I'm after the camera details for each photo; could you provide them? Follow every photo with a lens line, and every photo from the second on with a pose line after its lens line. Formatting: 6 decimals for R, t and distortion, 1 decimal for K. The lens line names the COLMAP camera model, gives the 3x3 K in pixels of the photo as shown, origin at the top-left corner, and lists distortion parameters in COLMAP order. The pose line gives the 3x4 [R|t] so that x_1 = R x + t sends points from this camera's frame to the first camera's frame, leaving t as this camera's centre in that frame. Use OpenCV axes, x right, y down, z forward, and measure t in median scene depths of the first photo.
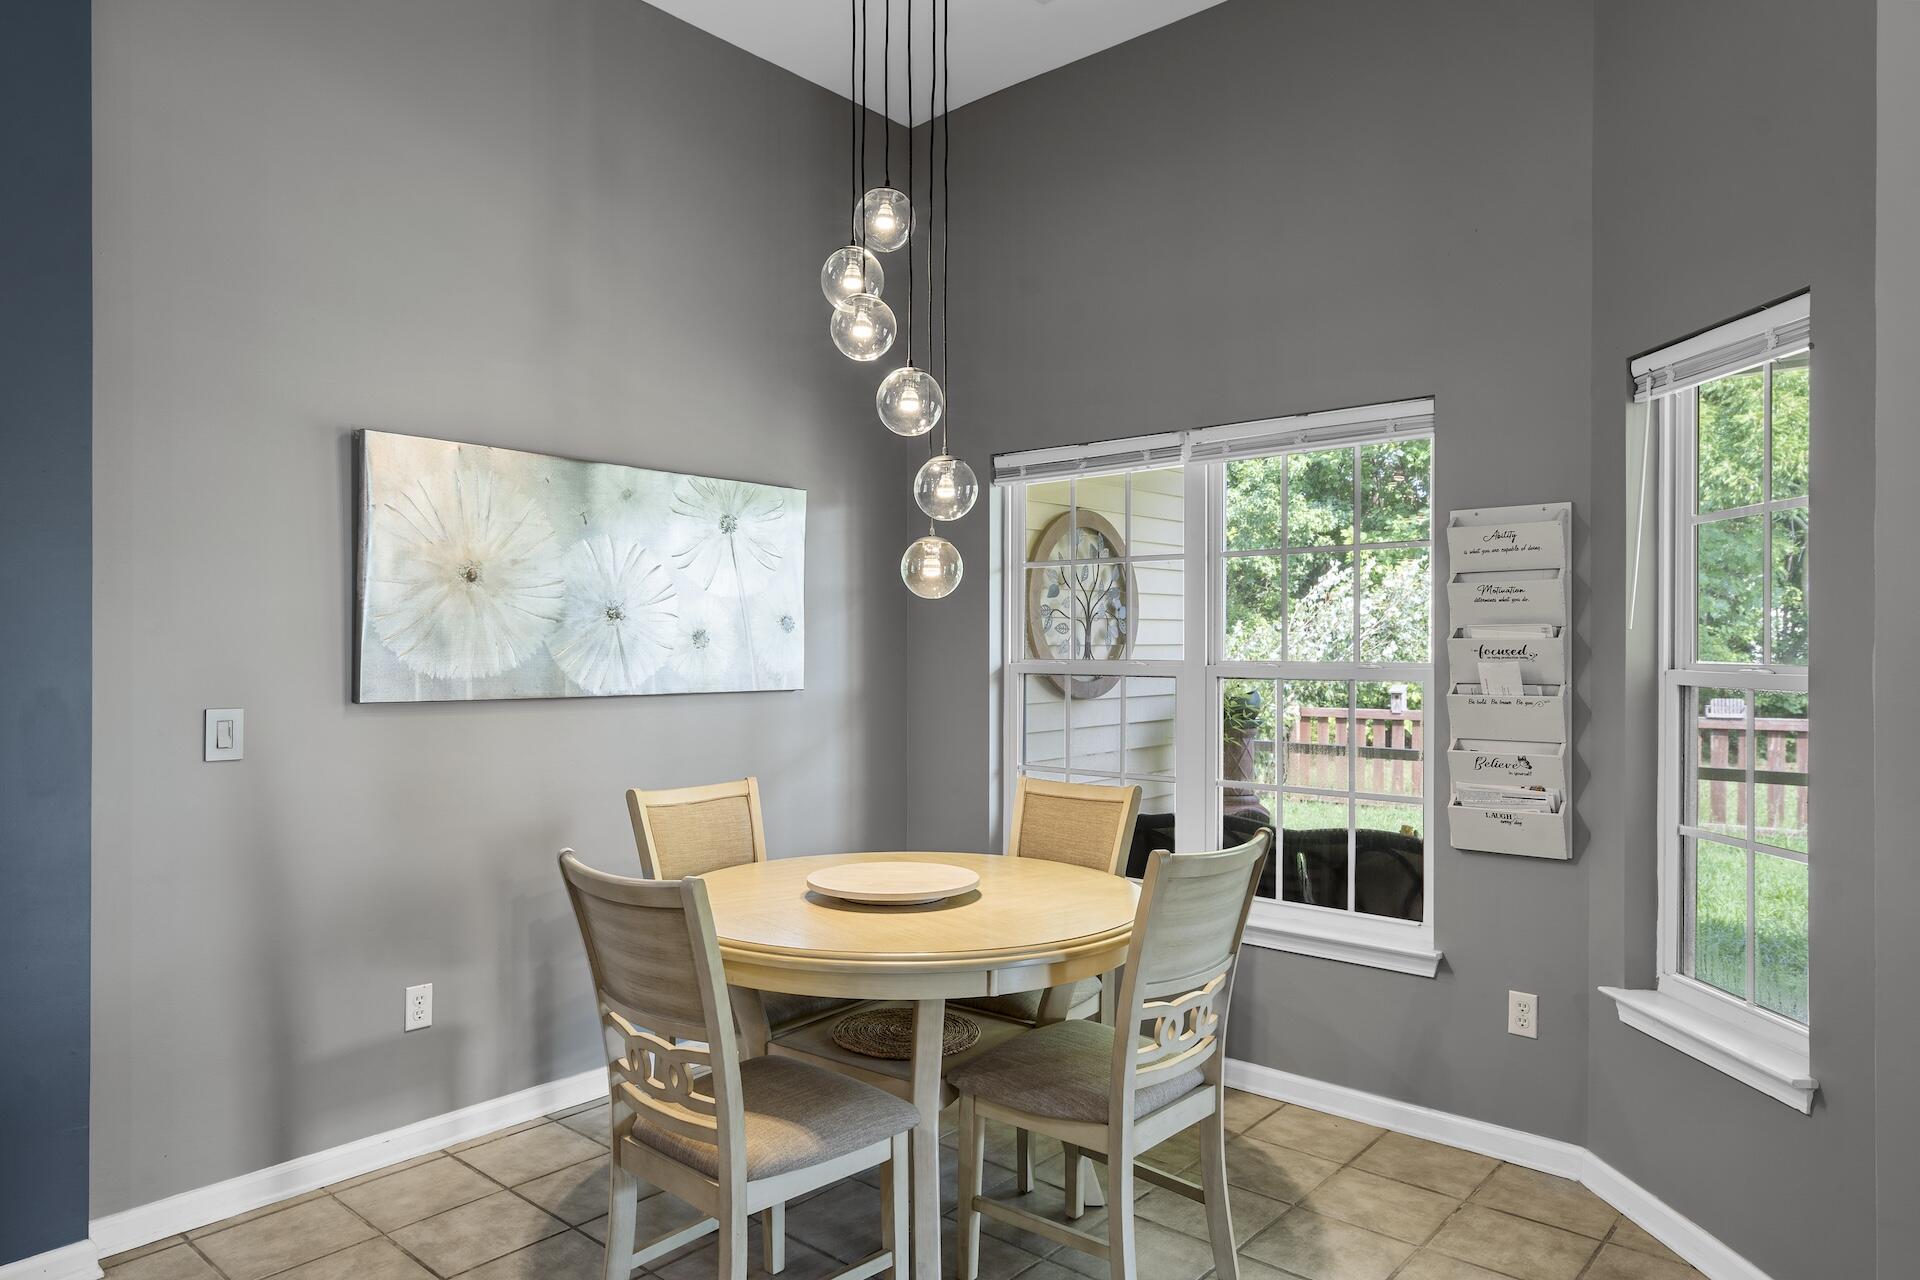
lens RADIAL K [[1209.7, 0, 960.0], [0, 1209.7, 640.0], [0, 0, 1]] dist [-0.001007, 0.000025]
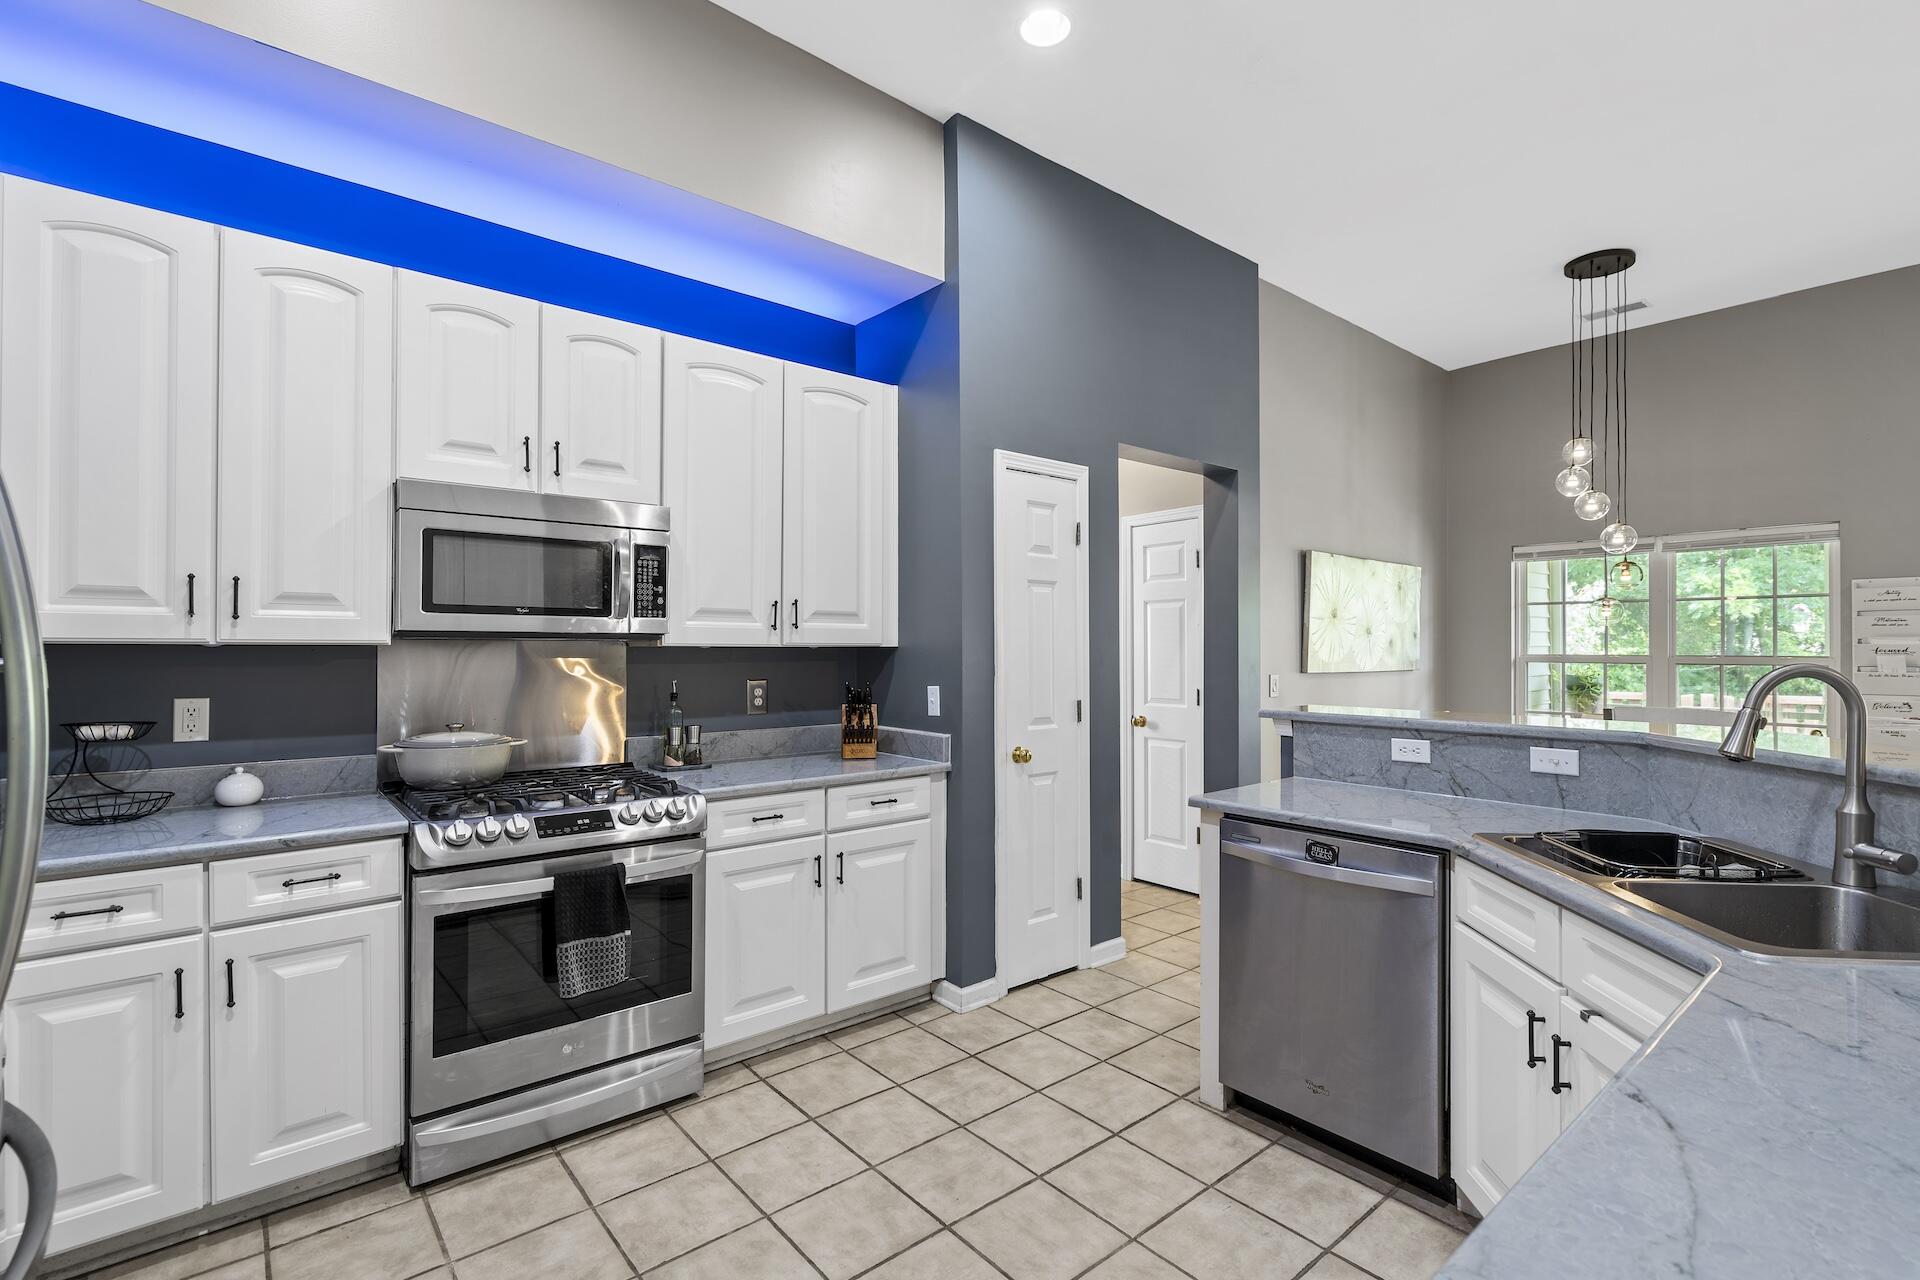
lens RADIAL K [[878.8, 0, 955.2], [0, 878.8, 639.6], [0, 0, 1]] dist [-0.000318, 0.000265]
pose [[0.988292, -0.000522, -0.152571, -0.885821], [0.000202, 0.999998, -0.002109, -0.006132], [0.152572, 0.002053, 0.988290, -0.696148]]
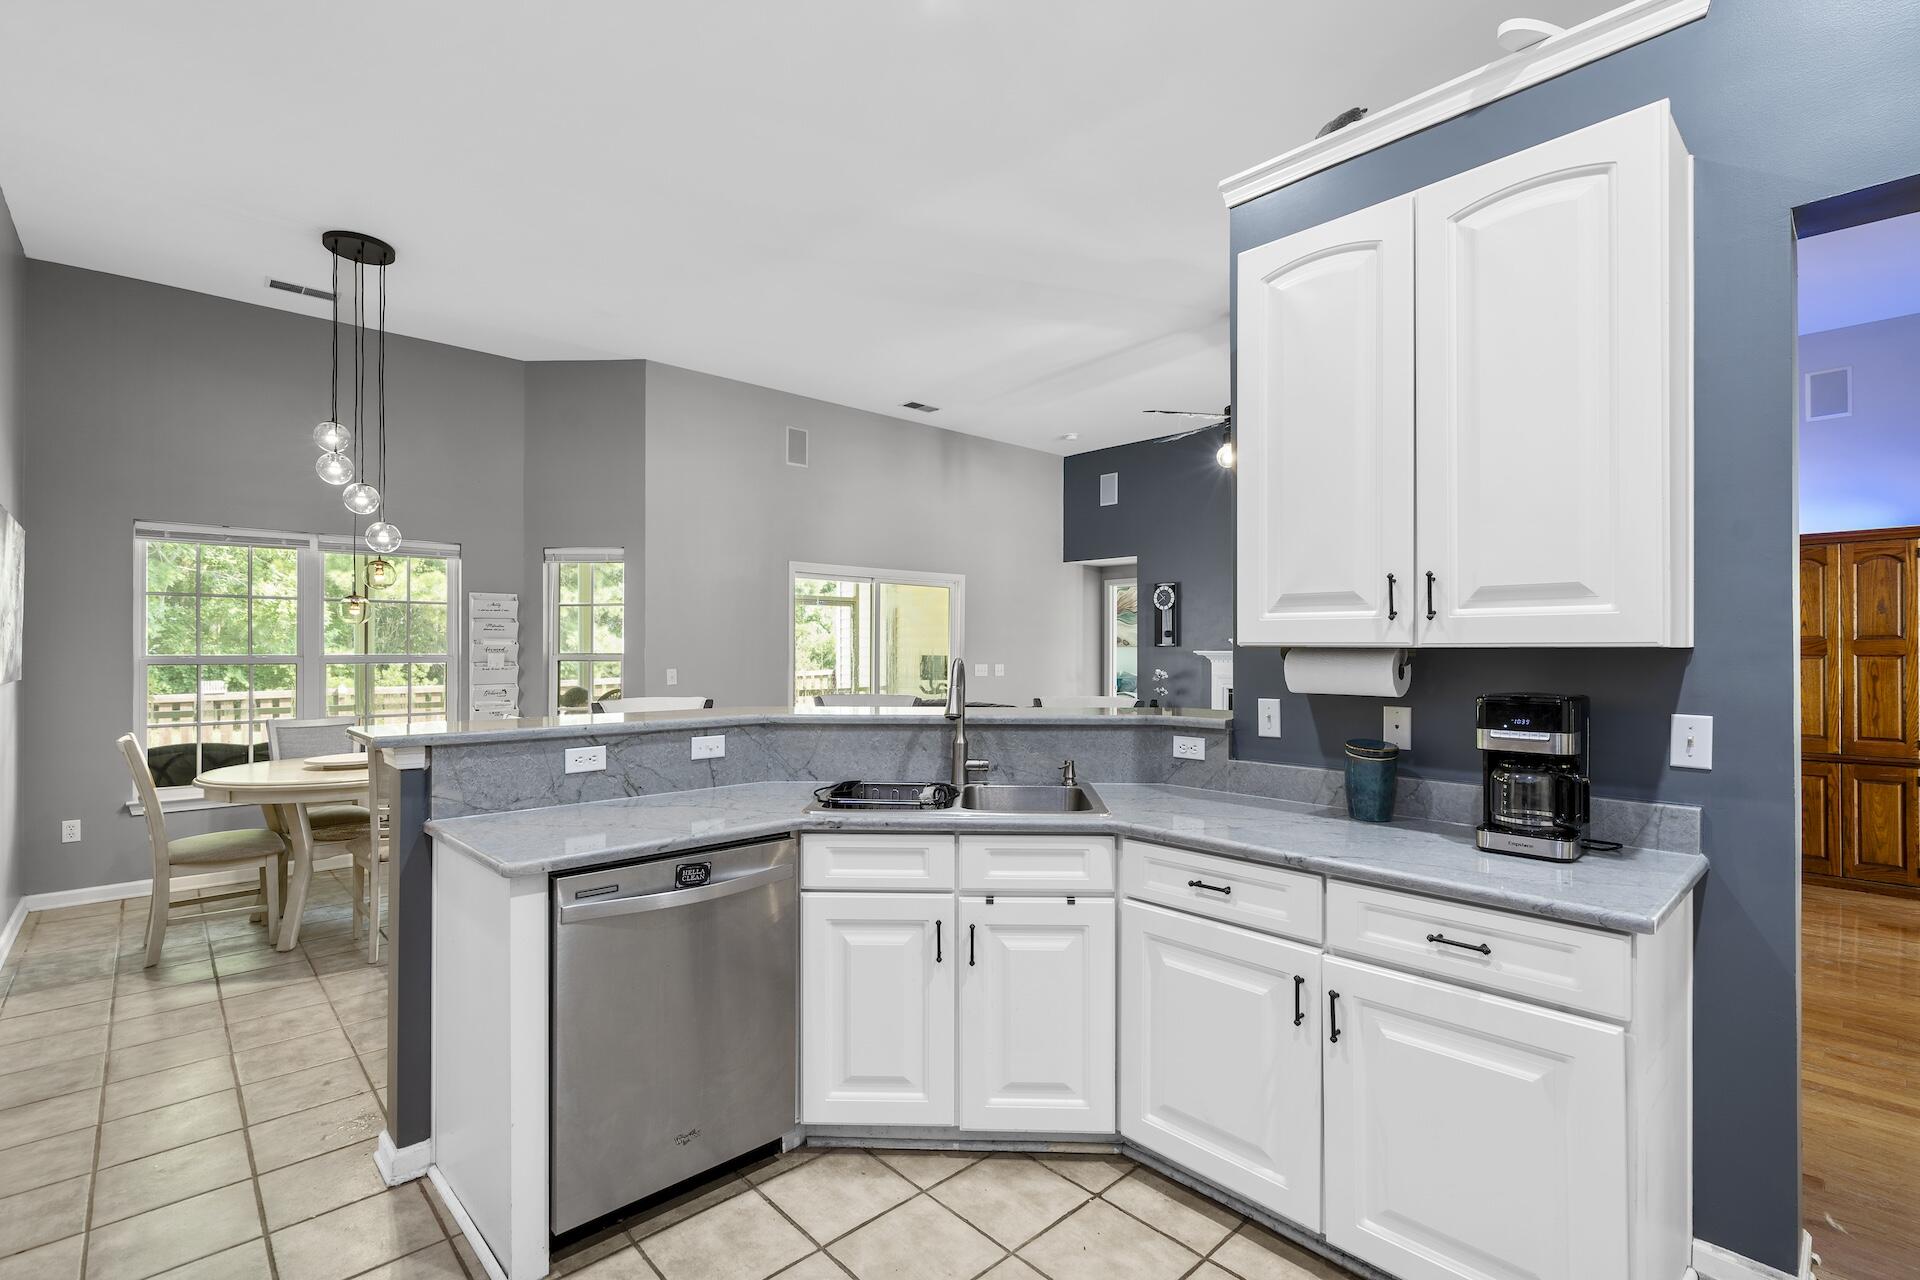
lens RADIAL K [[873.5, 0, 956.7], [0, 873.5, 646.6], [0, 0, 1]] dist [-0.002136, 0.000429]
pose [[0.104434, 0.000655, 0.994532, -1.338943], [-0.007097, 0.999975, 0.000087, -0.004093], [-0.994507, -0.007068, 0.104436, -0.184946]]
